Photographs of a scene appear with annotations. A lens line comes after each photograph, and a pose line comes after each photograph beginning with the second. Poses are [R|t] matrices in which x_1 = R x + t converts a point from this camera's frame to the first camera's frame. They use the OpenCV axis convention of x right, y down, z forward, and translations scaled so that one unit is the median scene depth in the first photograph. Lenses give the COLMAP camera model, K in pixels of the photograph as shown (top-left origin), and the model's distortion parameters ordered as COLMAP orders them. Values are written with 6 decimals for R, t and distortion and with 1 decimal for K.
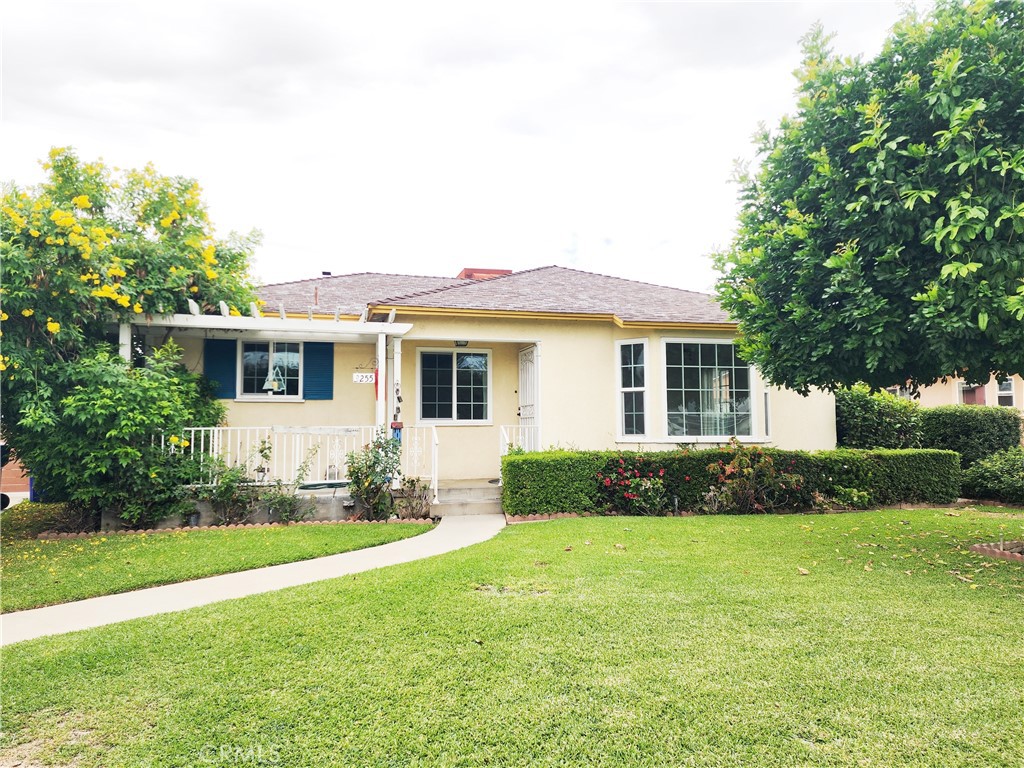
lens RADIAL K [[641.7, 0, 512.0], [0, 641.7, 384.0], [0, 0, 1]] dist [0.072772, -0.074796]
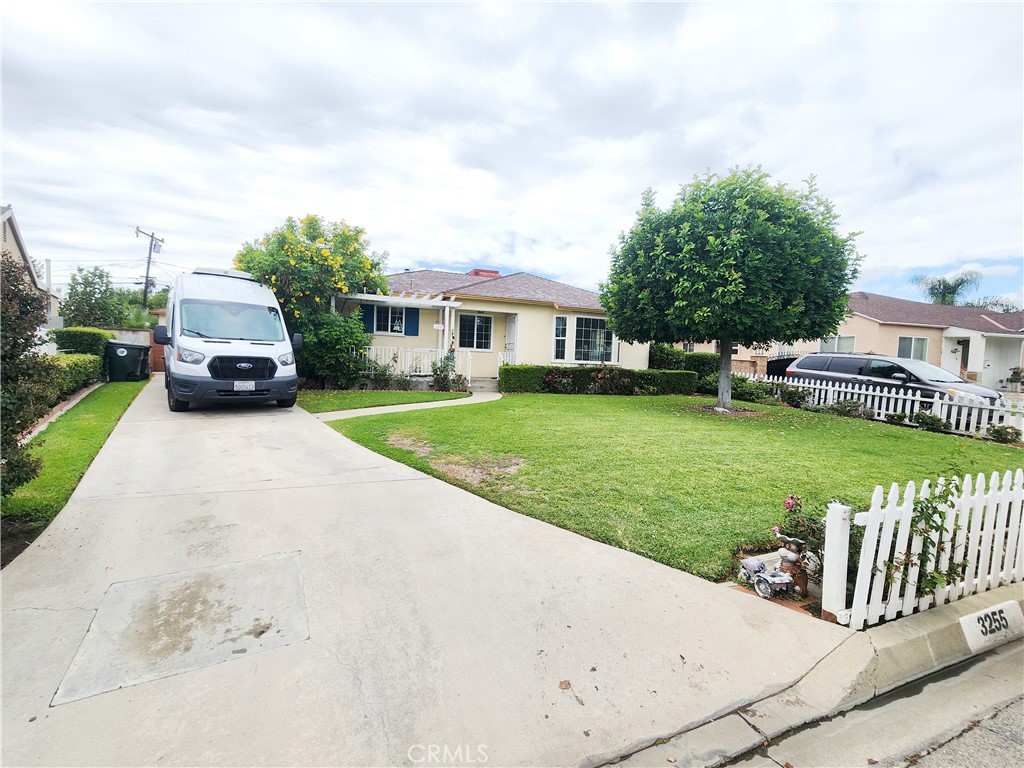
lens RADIAL K [[427.2, 0, 512.0], [0, 427.2, 384.0], [0, 0, 1]] dist [-0.001355, -0.000087]
pose [[0.993569, 0.037837, 0.106719, -0.130795], [-0.051271, 0.990692, 0.126100, -0.012854], [-0.100955, -0.130761, 0.986260, -0.453304]]
